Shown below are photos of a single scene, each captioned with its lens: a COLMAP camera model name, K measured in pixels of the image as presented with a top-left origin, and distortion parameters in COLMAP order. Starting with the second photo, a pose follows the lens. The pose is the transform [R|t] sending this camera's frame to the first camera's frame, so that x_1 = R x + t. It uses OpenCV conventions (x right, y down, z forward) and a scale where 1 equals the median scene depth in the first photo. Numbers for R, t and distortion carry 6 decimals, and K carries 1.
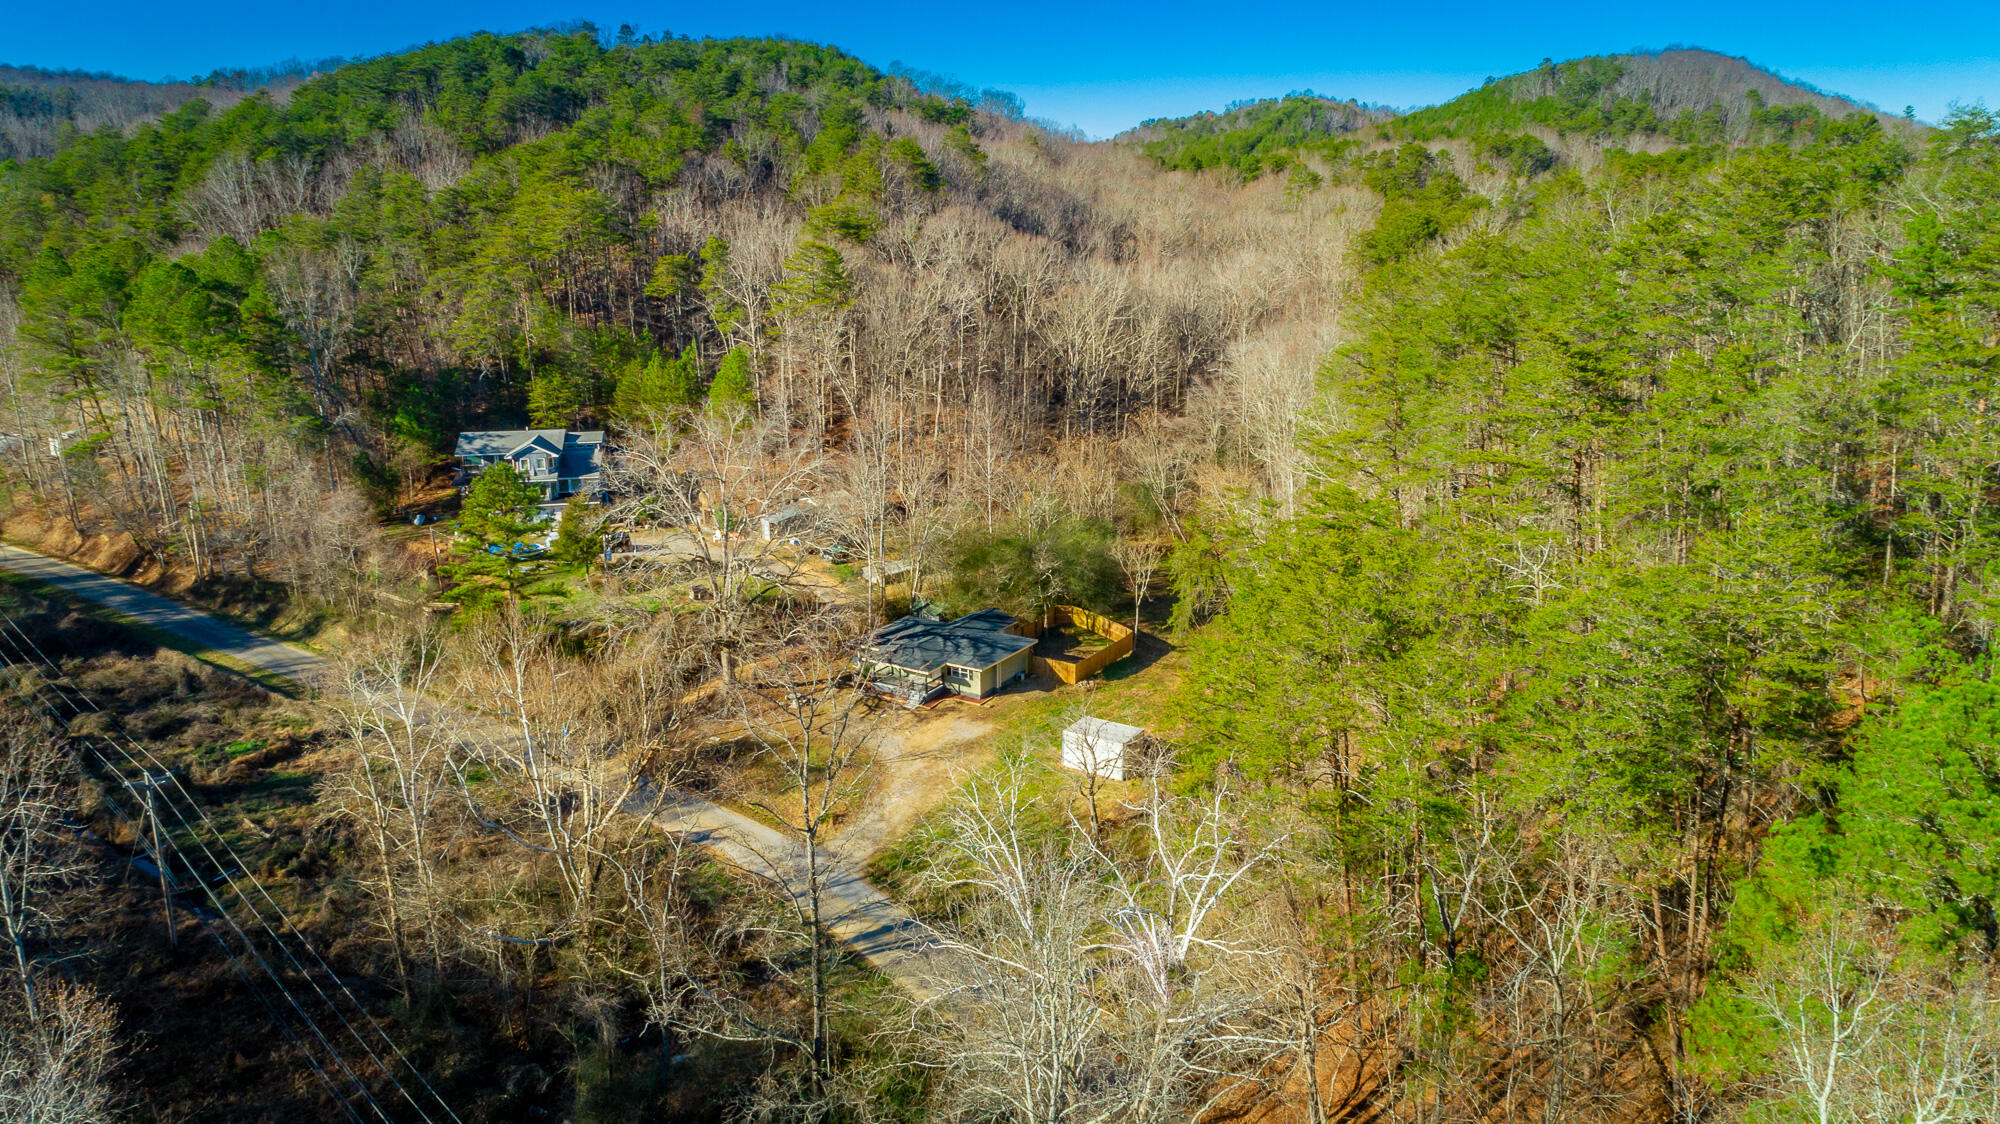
lens RADIAL K [[1403.7, 0, 995.0], [0, 1403.7, 576.8], [0, 0, 1]] dist [-0.001813, 0.004965]
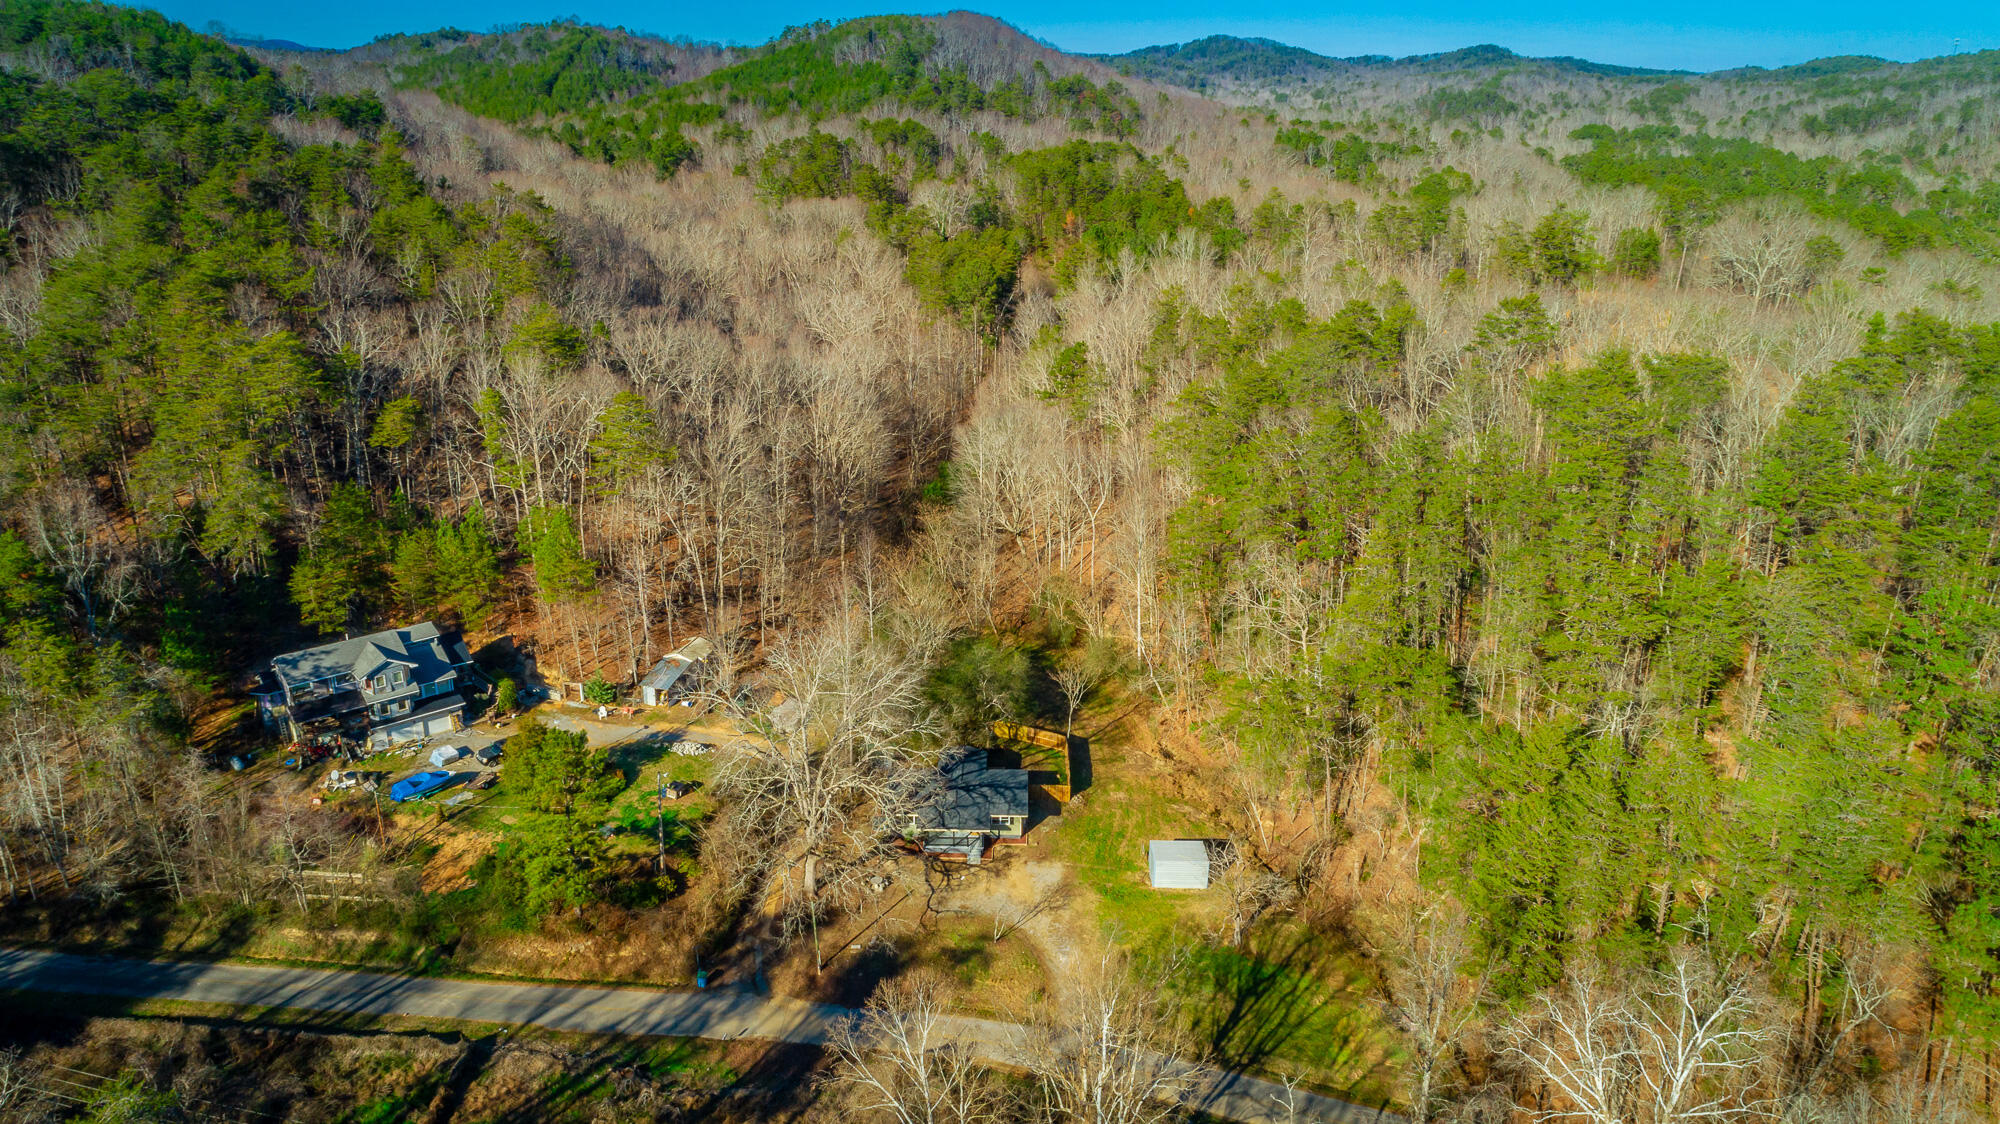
lens RADIAL K [[1403.7, 0, 982.7], [0, 1403.7, 567.7], [0, 0, 1]] dist [-0.001813, 0.004965]
pose [[0.858076, -0.164942, 0.486312, -0.468528], [0.131122, 0.985995, 0.103060, -0.212221], [-0.496500, -0.024667, 0.867686, 0.027138]]
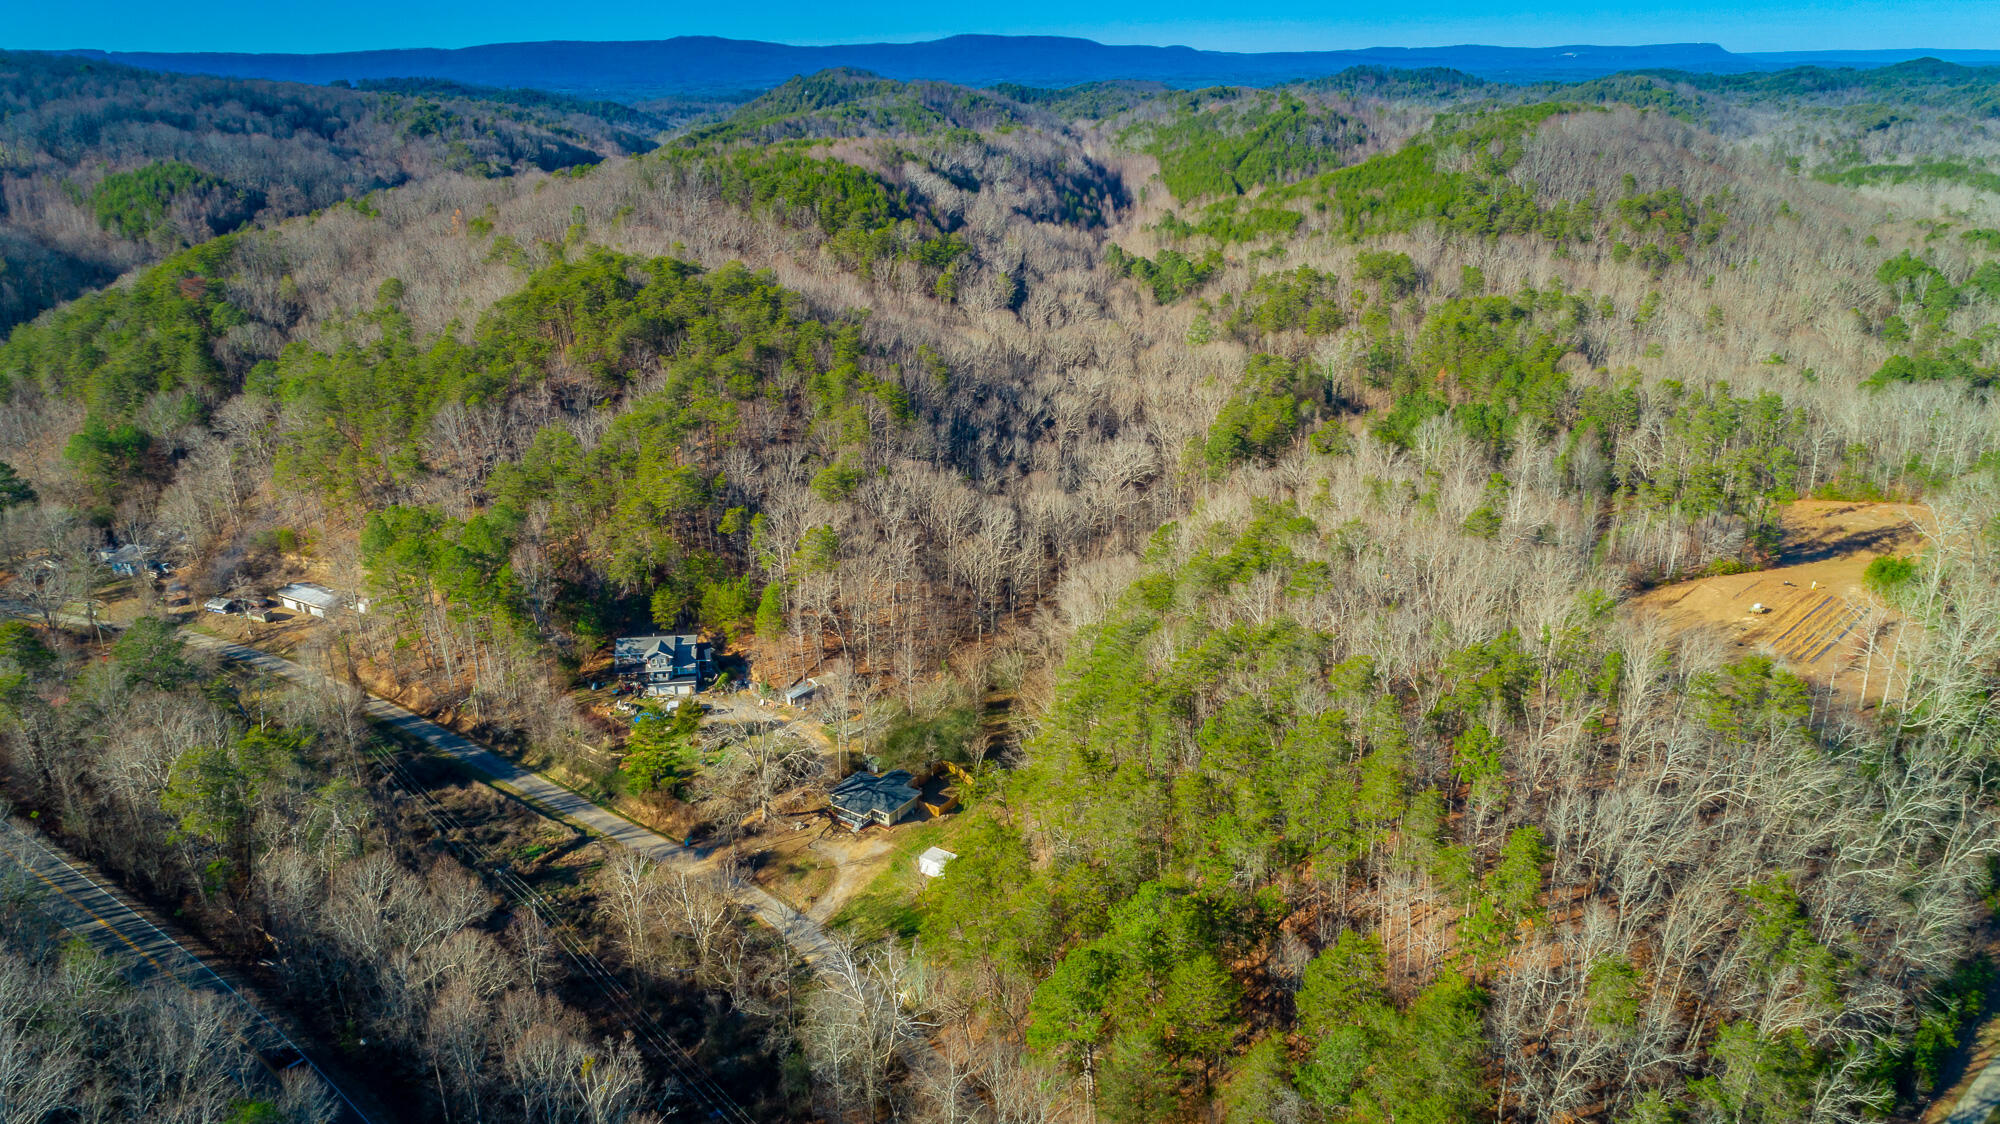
lens RADIAL K [[1403.7, 0, 1015.3], [0, 1403.7, 554.6], [0, 0, 1]] dist [-0.001813, 0.004965]
pose [[0.999639, 0.013089, -0.023474, 0.180386], [-0.011361, 0.997318, 0.072302, -0.381858], [0.024357, -0.072009, 0.997107, -0.830248]]
